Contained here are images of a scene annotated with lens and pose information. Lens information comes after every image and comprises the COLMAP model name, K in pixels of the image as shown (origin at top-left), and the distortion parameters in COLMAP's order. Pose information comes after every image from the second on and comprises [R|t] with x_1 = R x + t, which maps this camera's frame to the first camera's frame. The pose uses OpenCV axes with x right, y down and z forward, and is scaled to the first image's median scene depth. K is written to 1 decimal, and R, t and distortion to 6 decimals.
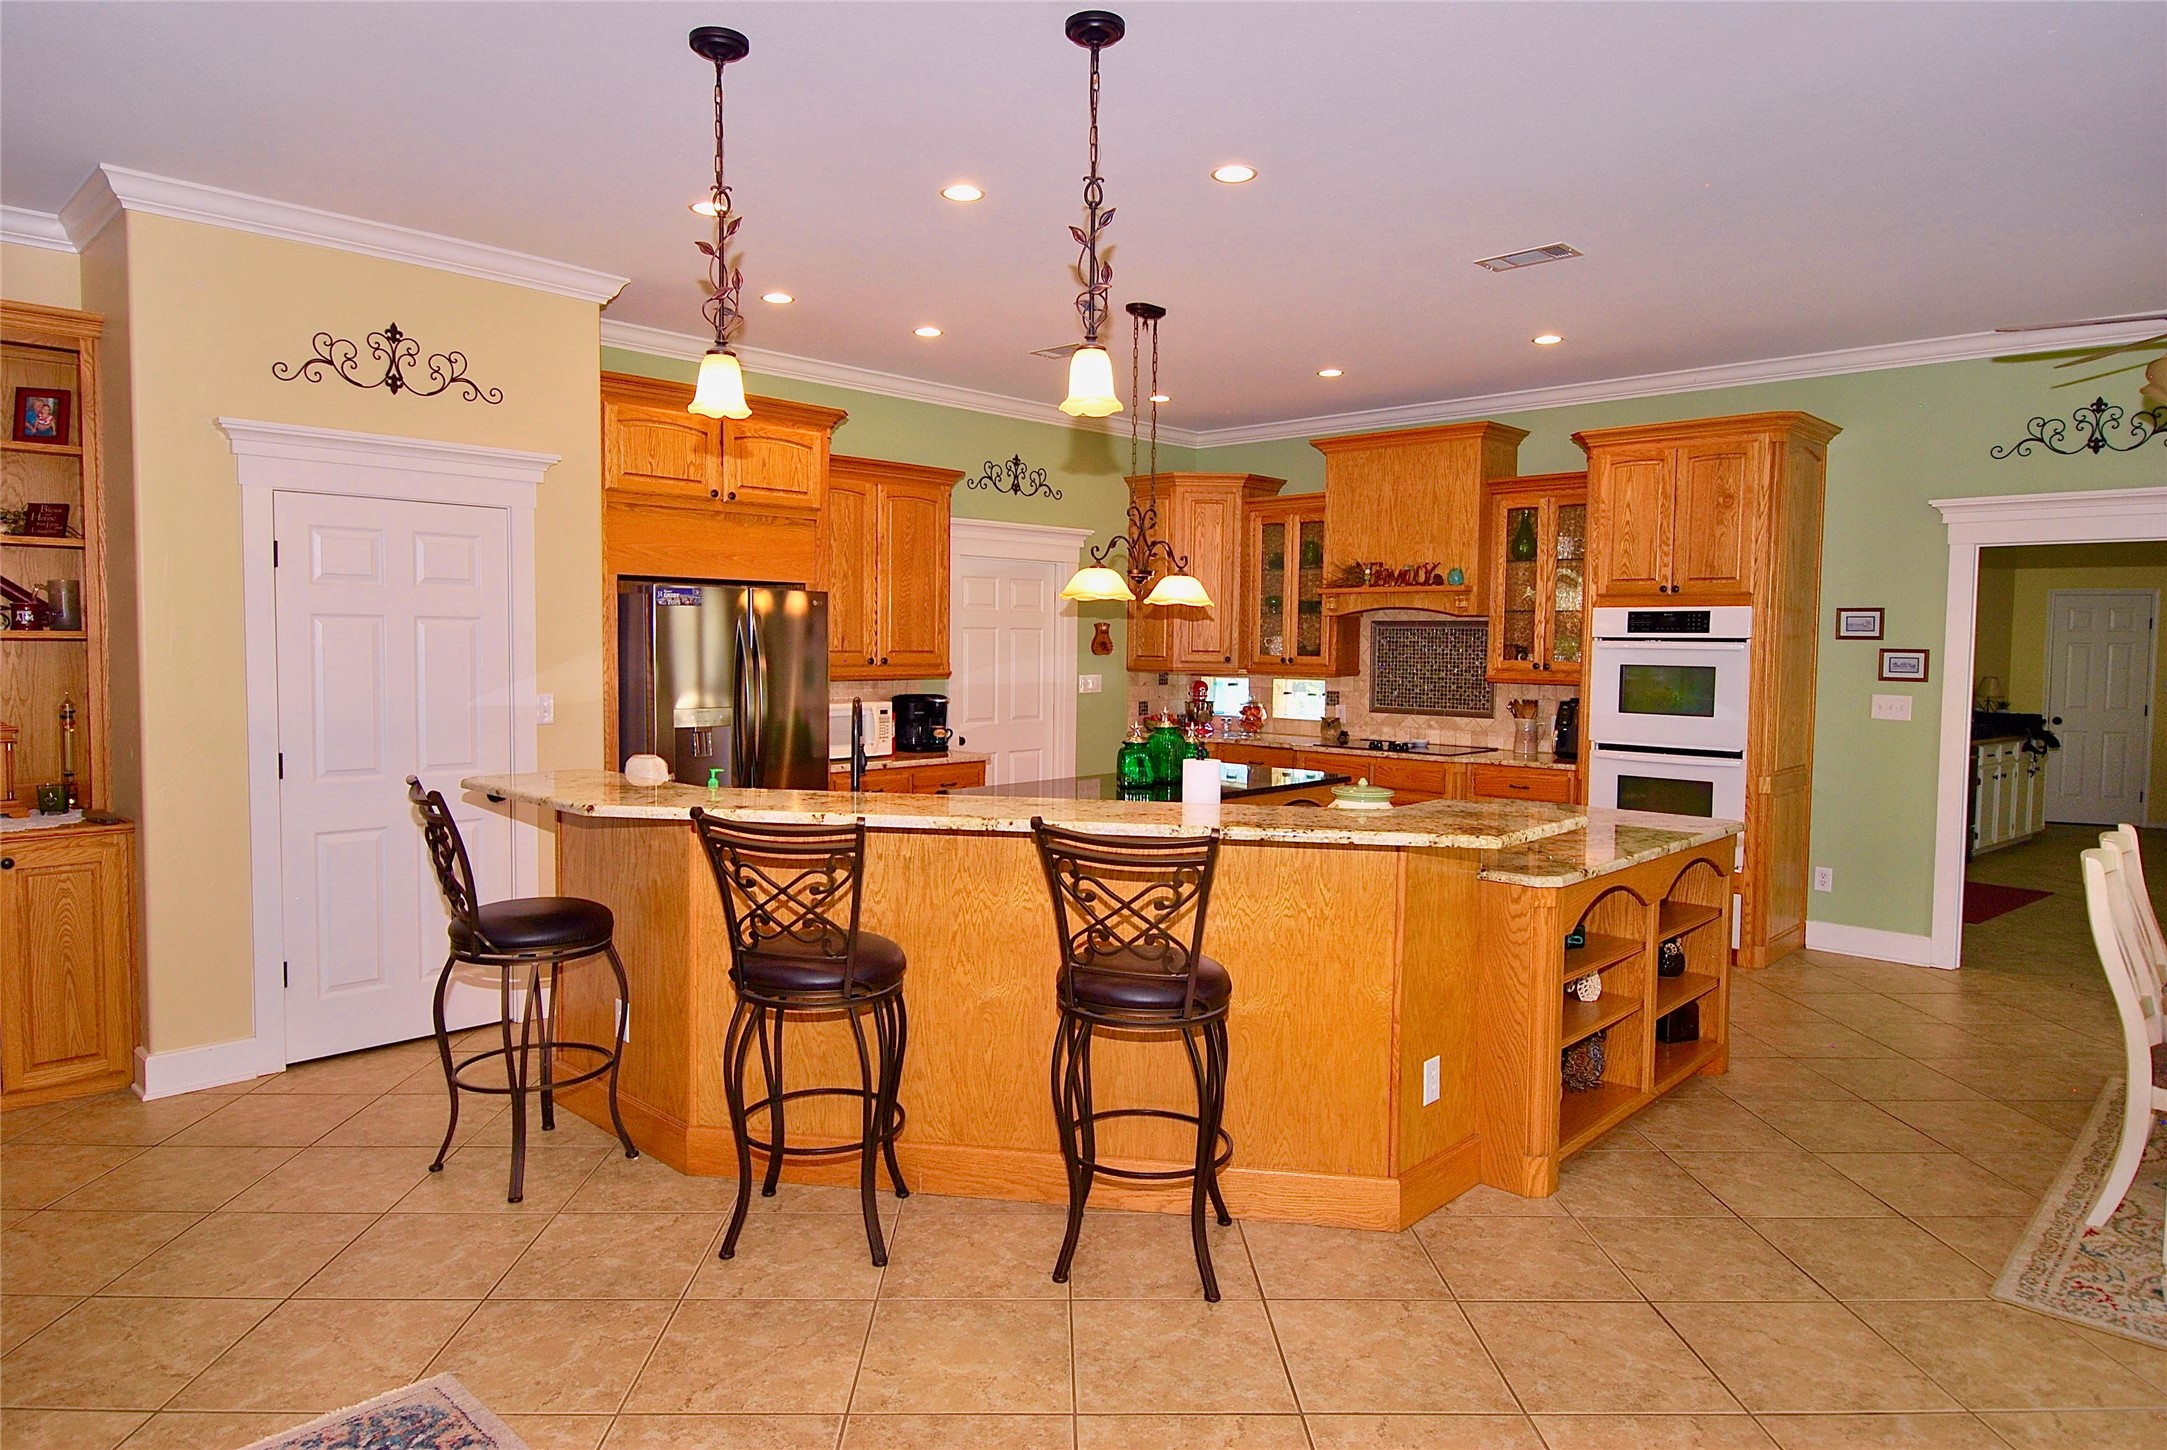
lens RADIAL K [[1355.4, 0, 1085.7], [0, 1355.4, 717.5], [0, 0, 1]] dist [-0.003709, -0.000418]
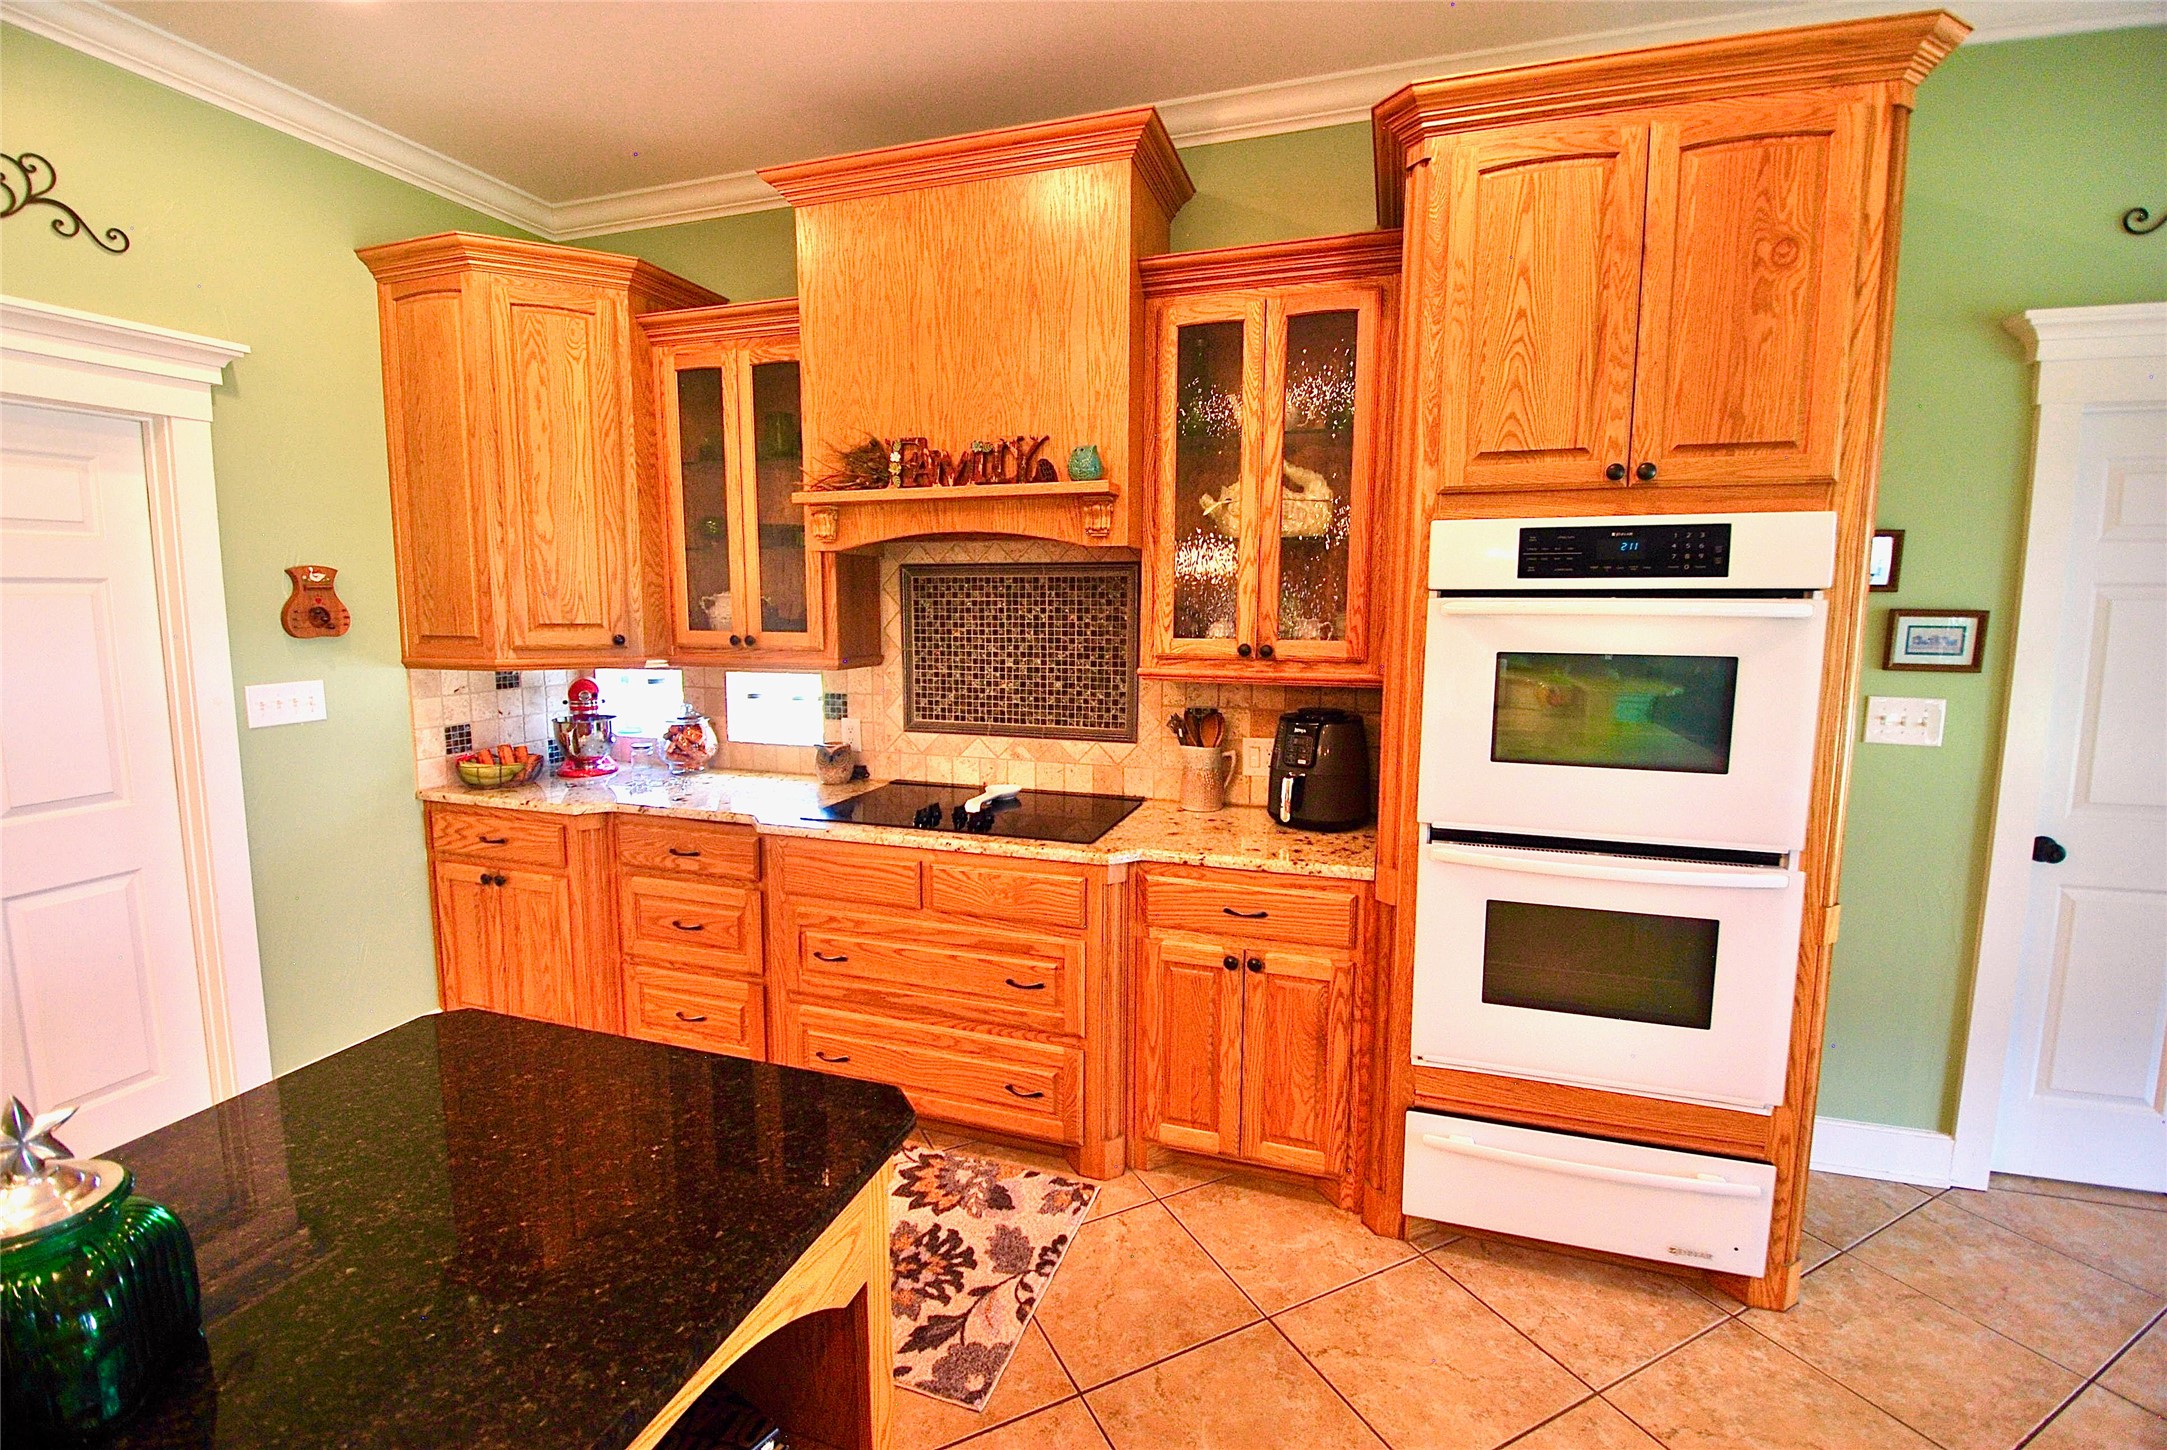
lens RADIAL K [[973.8, 0, 1091.1], [0, 973.8, 714.6], [0, 0, 1]] dist [-0.001712, -0.000839]
pose [[0.910153, -0.054776, 0.410635, 0.144166], [0.030938, 0.997439, 0.064479, -0.042475], [-0.413116, -0.045982, 0.909517, 0.755905]]
